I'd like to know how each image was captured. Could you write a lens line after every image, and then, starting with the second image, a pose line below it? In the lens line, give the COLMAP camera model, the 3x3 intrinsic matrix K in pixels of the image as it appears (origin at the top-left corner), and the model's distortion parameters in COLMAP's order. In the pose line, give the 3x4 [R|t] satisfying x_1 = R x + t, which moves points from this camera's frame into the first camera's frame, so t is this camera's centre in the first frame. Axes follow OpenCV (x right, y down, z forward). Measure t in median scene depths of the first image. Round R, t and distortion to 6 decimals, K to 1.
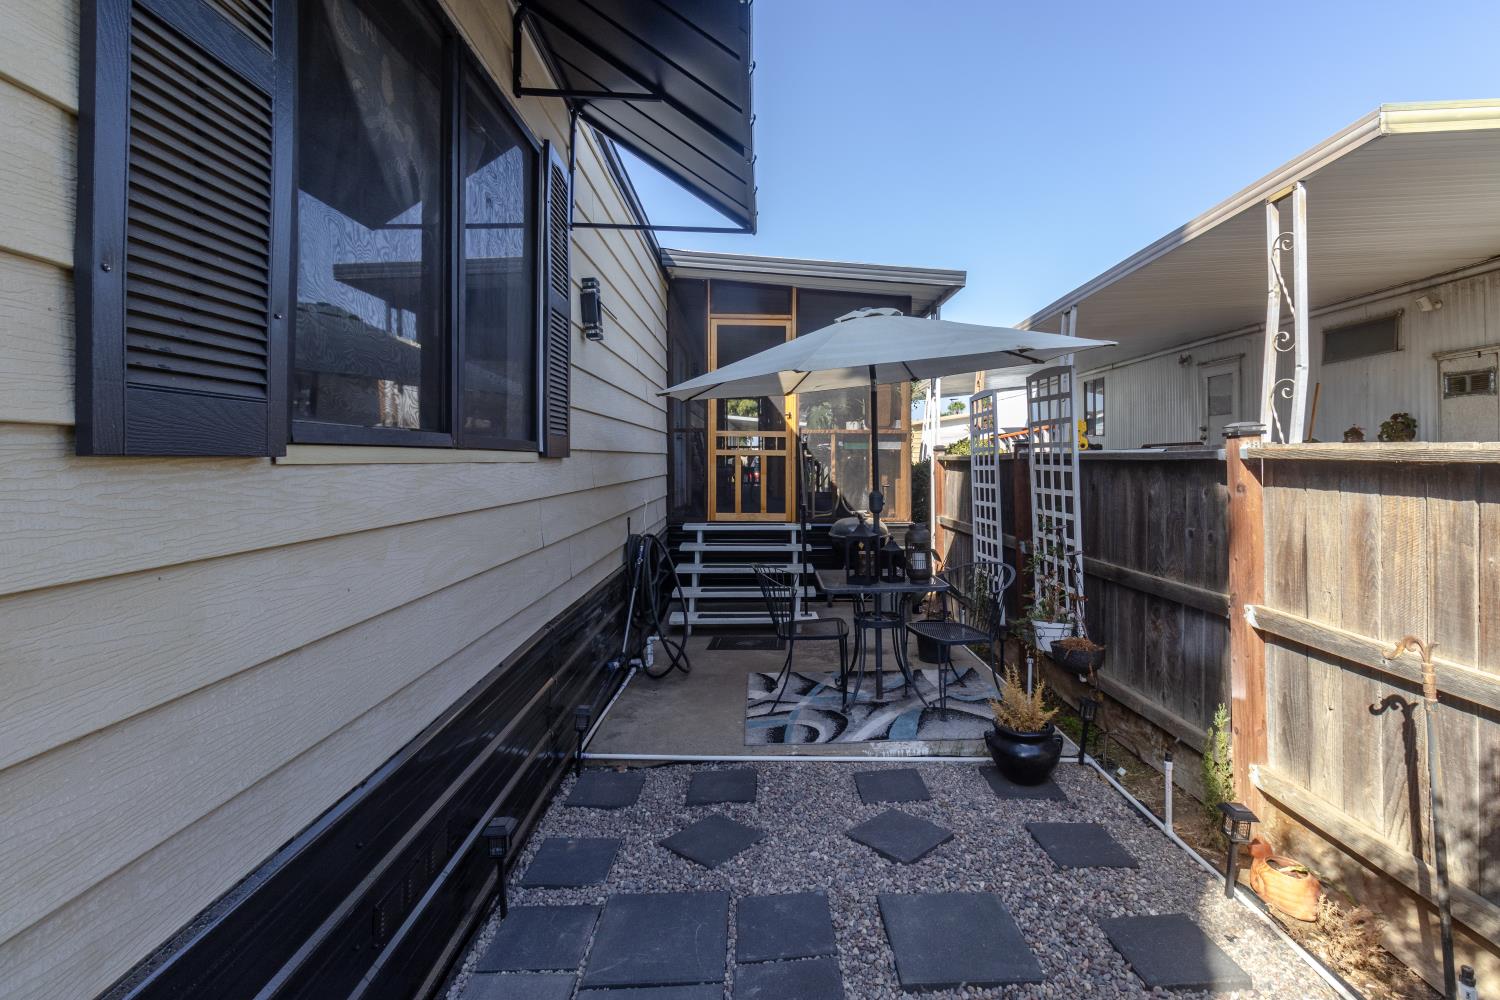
lens RADIAL K [[710.2, 0, 752.9], [0, 710.2, 467.0], [0, 0, 1]] dist [0.001559, 0.000410]
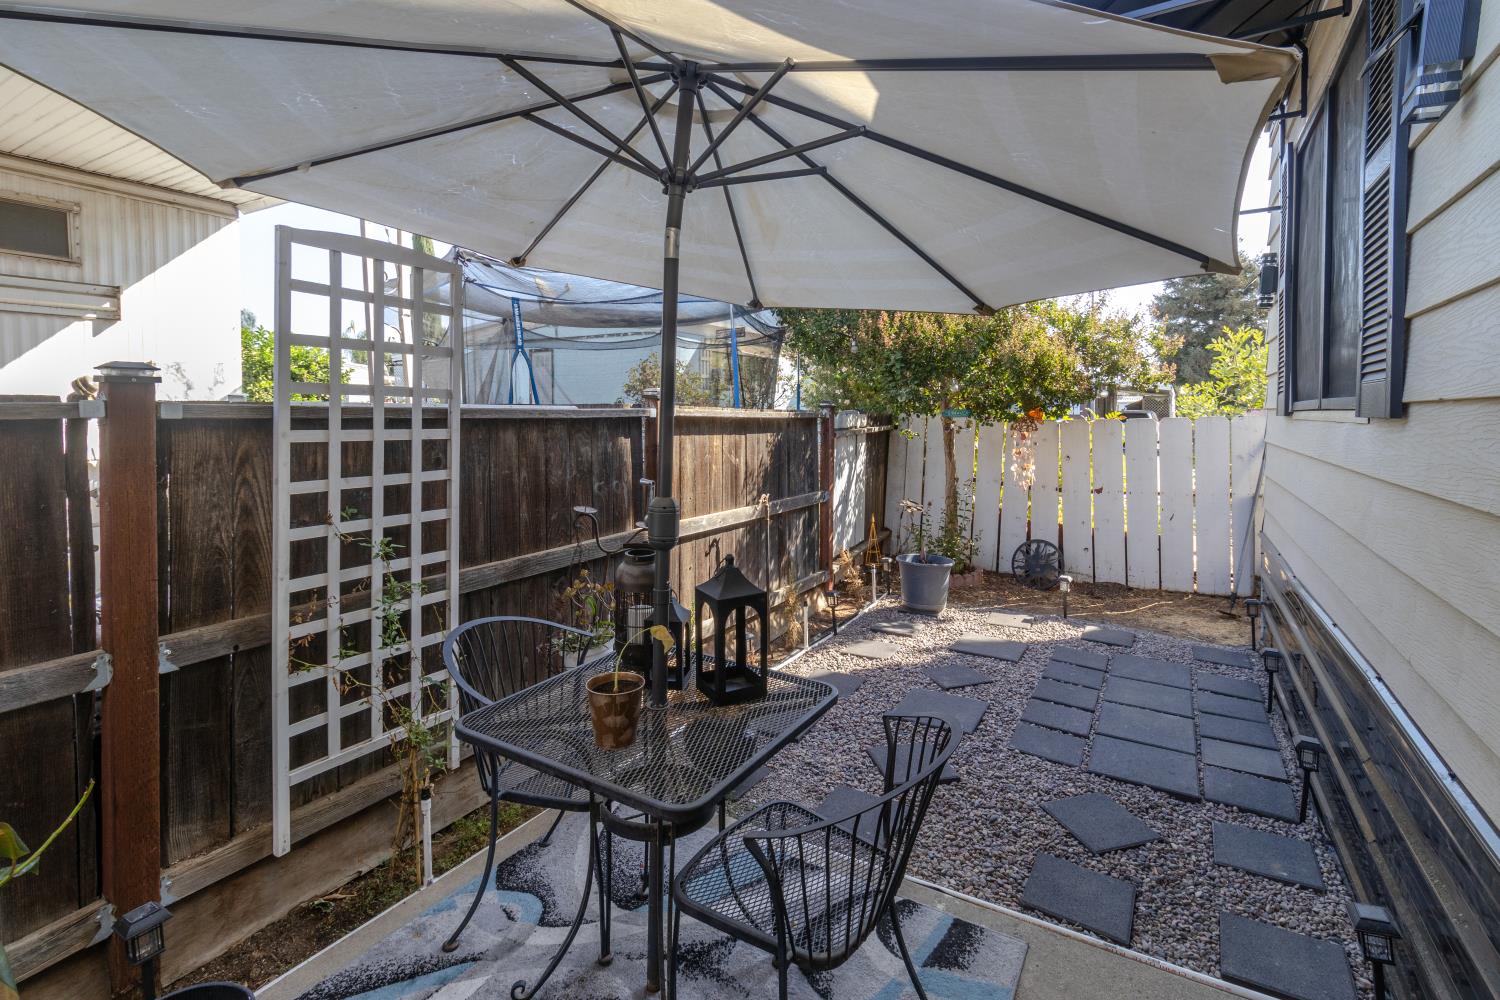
lens RADIAL K [[710.2, 0, 752.9], [0, 710.2, 467.0], [0, 0, 1]] dist [0.001559, 0.000410]
pose [[-0.854850, -0.042478, 0.517134, -0.106632], [0.004260, 0.996035, 0.088856, -0.027016], [-0.518858, 0.078162, -0.851280, 1.697085]]
